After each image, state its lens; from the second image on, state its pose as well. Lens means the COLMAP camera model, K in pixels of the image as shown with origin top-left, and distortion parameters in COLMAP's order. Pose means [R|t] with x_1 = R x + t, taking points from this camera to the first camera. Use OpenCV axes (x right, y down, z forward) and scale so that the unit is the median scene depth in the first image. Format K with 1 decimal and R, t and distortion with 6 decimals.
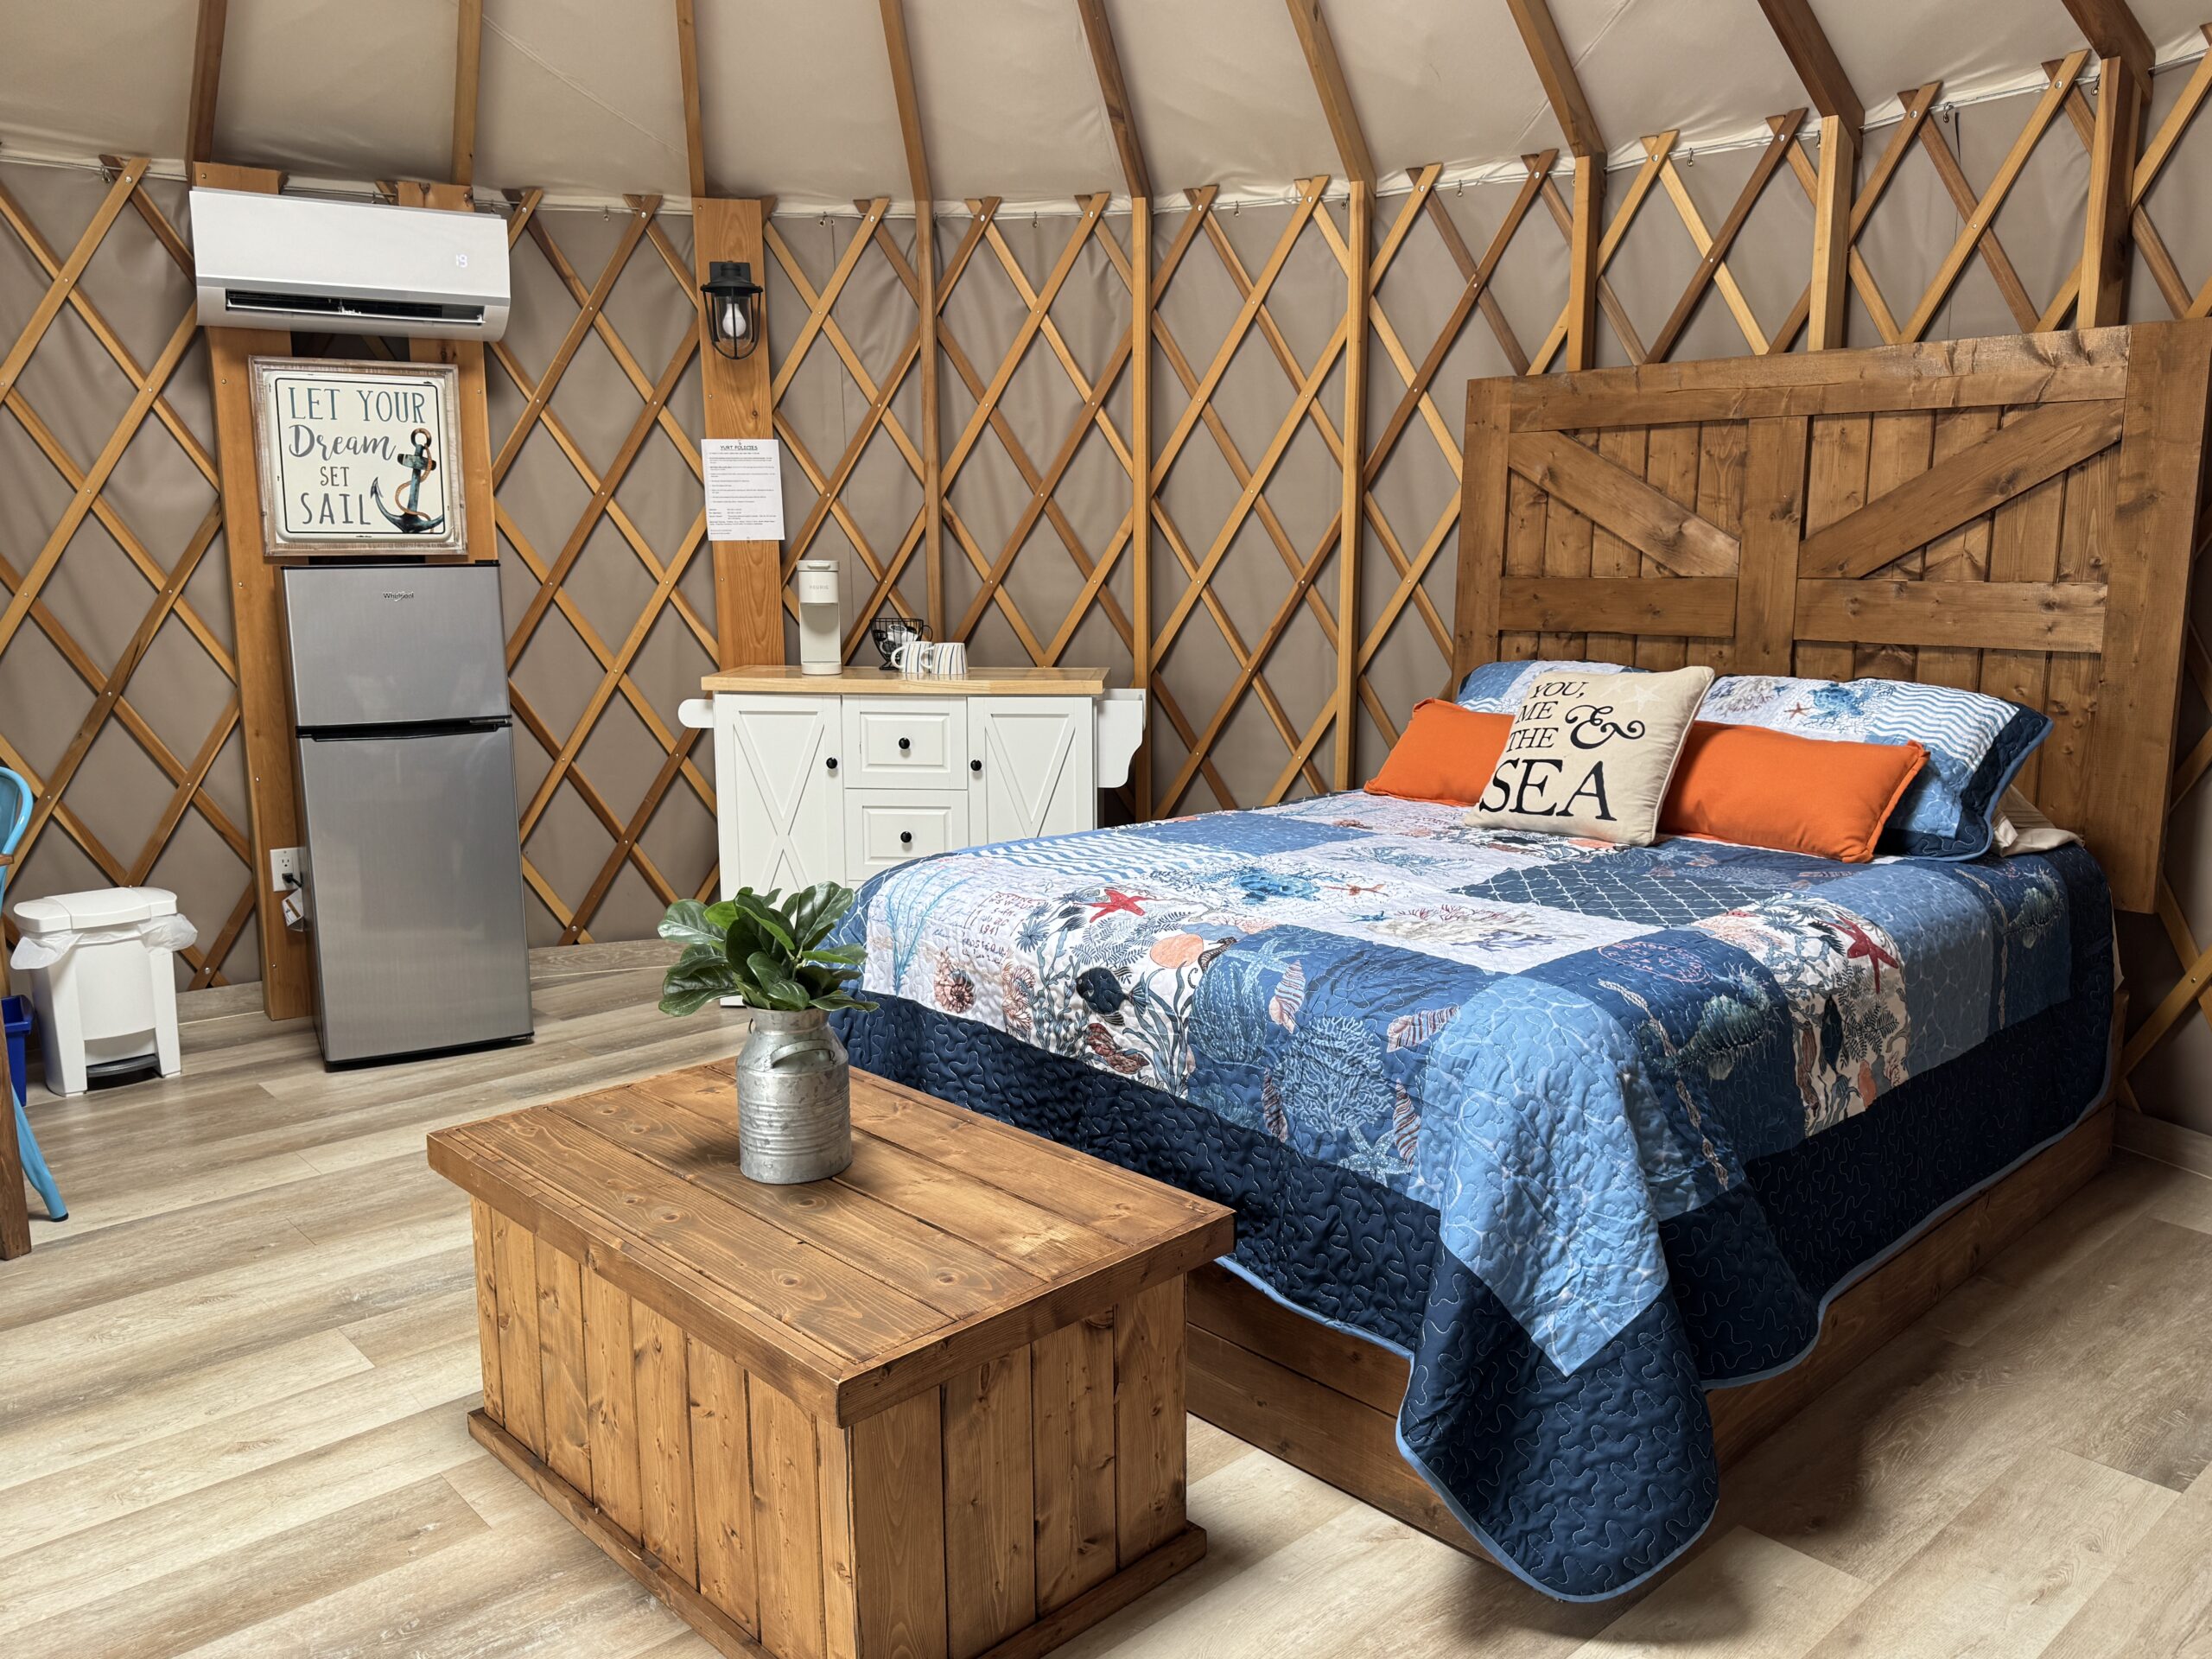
lens RADIAL K [[1662.1, 0, 1106.0], [0, 1662.1, 829.5], [0, 0, 1]] dist [0.147367, -0.186670]
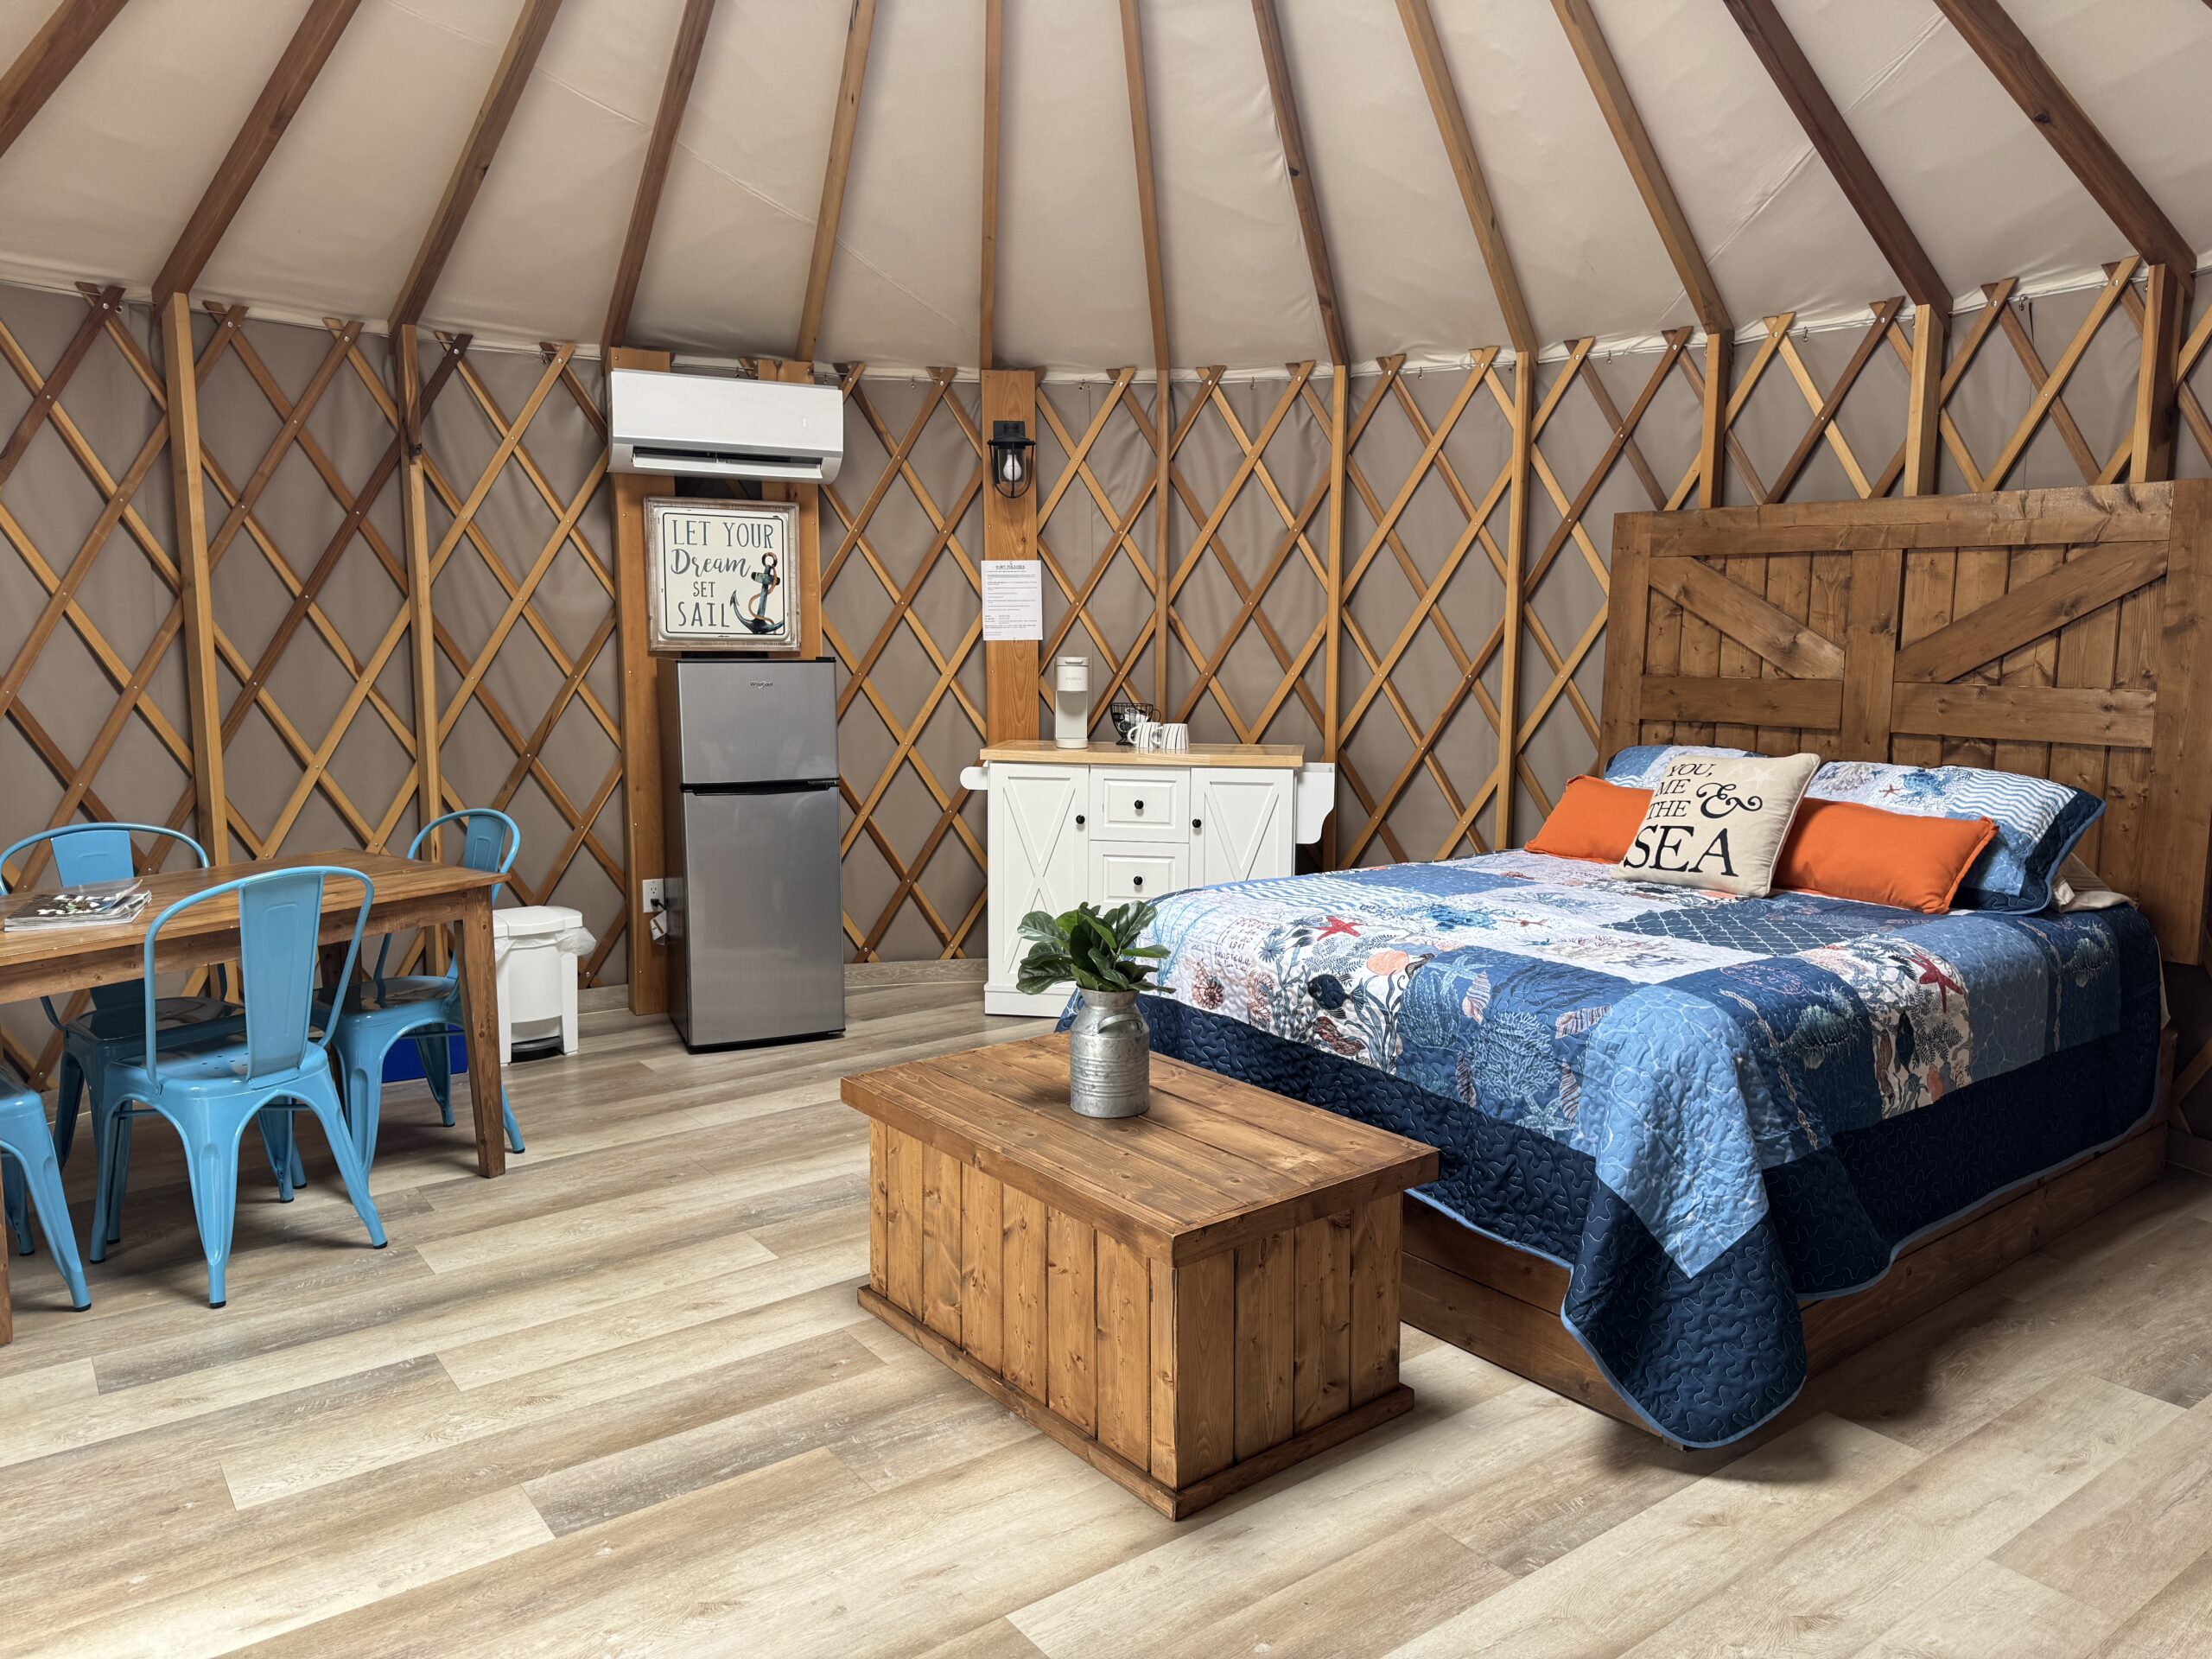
lens RADIAL K [[1604.0, 0, 1106.0], [0, 1604.0, 829.5], [0, 0, 1]] dist [0.123122, -0.148513]
pose [[0.996366, 0.019564, -0.082903, -0.054542], [-0.022956, 0.998929, -0.040161, 0.017260], [0.082029, 0.041918, 0.995748, -0.208223]]
